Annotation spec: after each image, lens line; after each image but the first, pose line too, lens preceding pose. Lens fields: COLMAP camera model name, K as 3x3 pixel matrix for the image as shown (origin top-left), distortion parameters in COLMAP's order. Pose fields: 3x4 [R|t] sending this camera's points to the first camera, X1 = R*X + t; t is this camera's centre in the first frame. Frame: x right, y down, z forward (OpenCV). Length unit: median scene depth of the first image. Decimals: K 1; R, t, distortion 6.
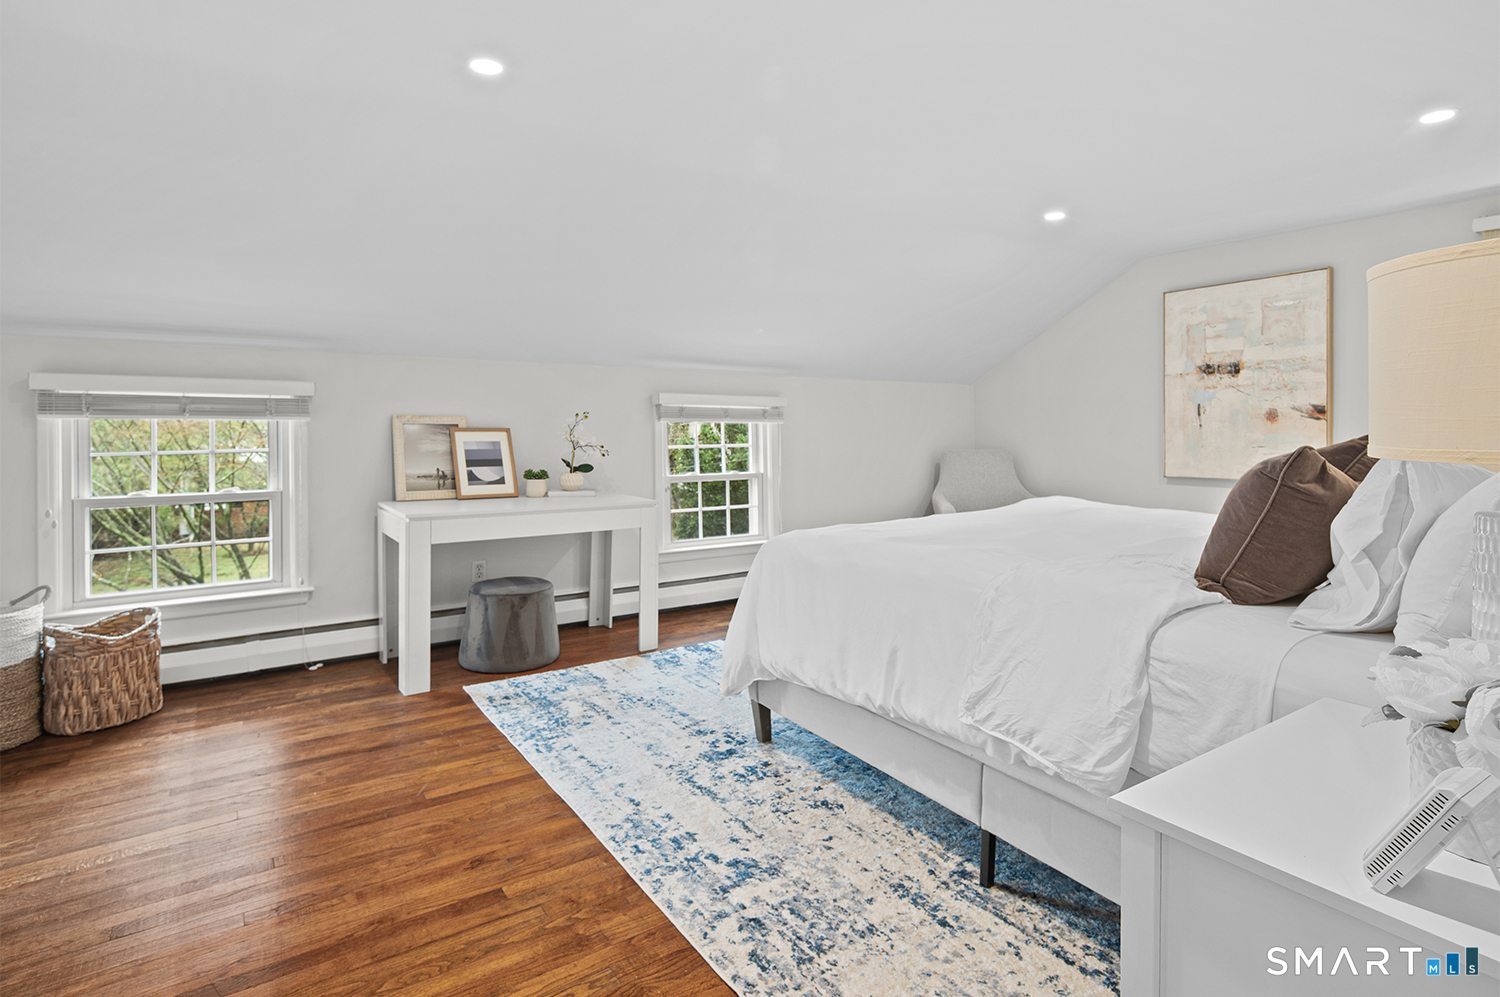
lens RADIAL K [[740.6, 0, 742.0], [0, 740.6, 498.5], [0, 0, 1]] dist [0.003860, 0.000034]
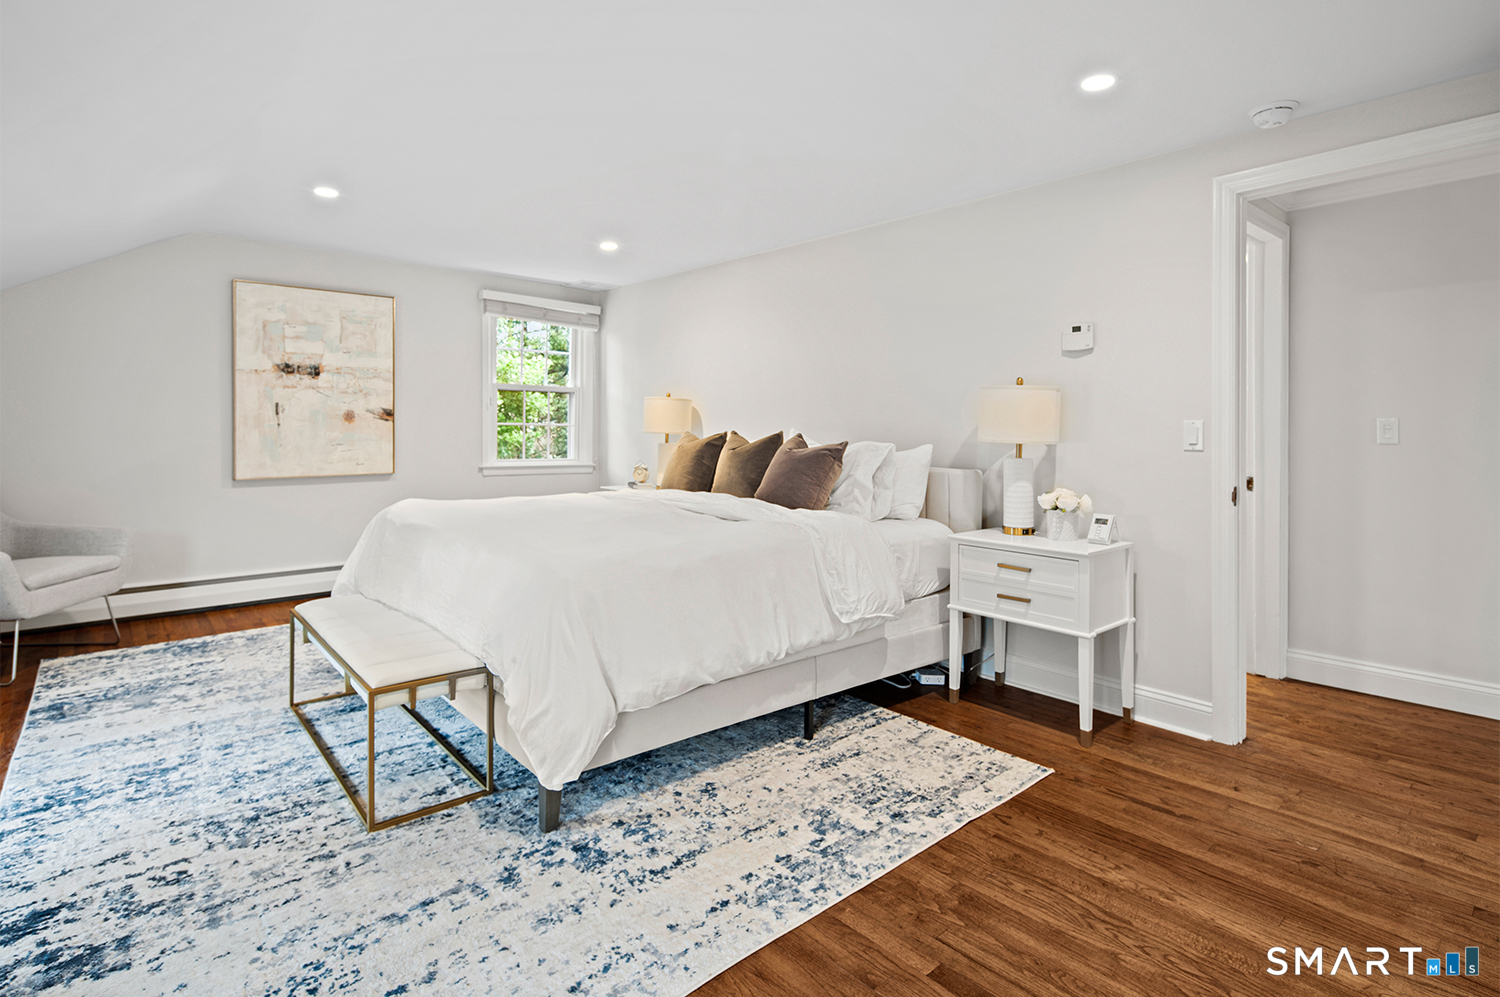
lens RADIAL K [[740.6, 0, 742.0], [0, 740.6, 498.5], [0, 0, 1]] dist [0.003860, 0.000034]
pose [[-0.109601, -0.095752, 0.989353, -0.829711], [0.085773, 0.990725, 0.105387, -0.098331], [-0.990268, 0.096411, -0.100371, 0.941487]]
